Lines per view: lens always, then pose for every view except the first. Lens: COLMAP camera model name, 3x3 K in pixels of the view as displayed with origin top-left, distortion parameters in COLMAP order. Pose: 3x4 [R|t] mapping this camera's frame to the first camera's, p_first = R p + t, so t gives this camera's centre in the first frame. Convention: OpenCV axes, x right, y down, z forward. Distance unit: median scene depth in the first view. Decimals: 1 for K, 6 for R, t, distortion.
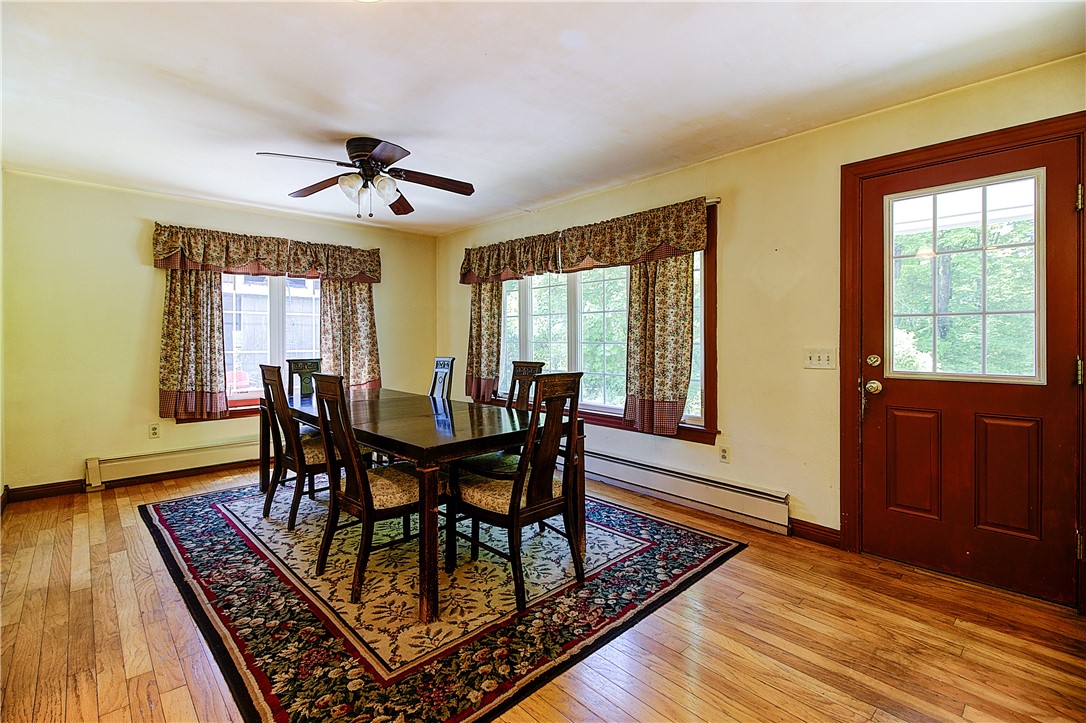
lens RADIAL K [[500.3, 0, 538.4], [0, 500.3, 339.8], [0, 0, 1]] dist [0.010983, -0.005825]
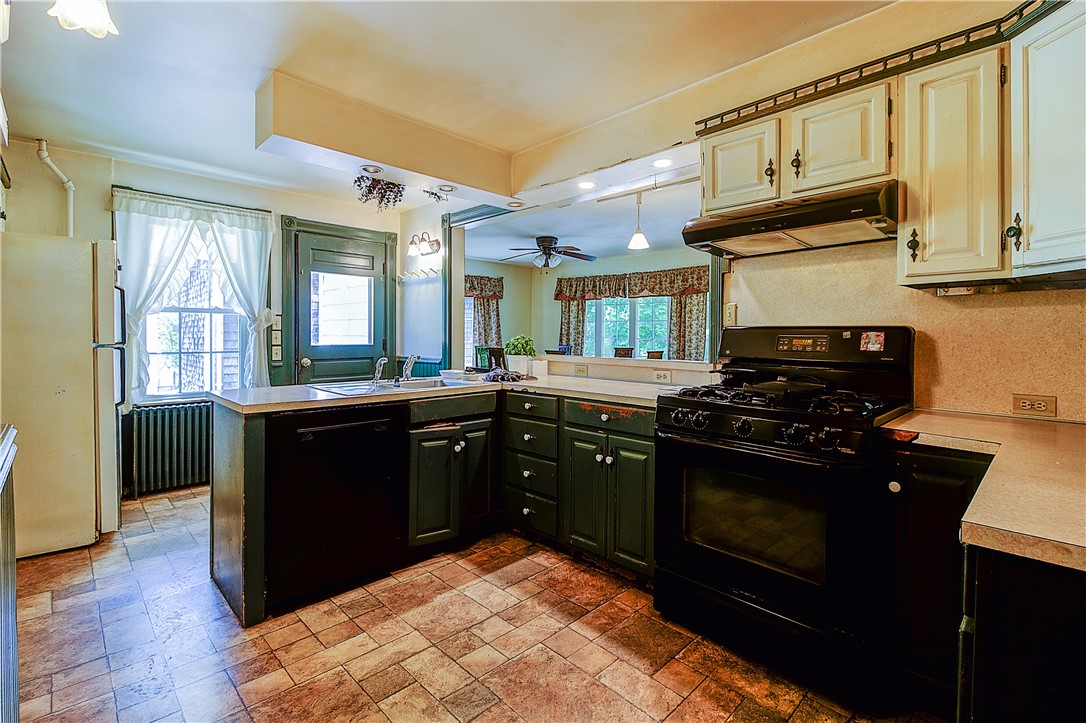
lens RADIAL K [[500.3, 0, 536.2], [0, 500.3, 336.6], [0, 0, 1]] dist [0.010983, -0.005825]
pose [[0.999851, 0.011306, 0.013063, -0.354466], [-0.011349, 0.999930, 0.003216, -0.002852], [-0.013026, -0.003364, 0.999910, -0.880000]]
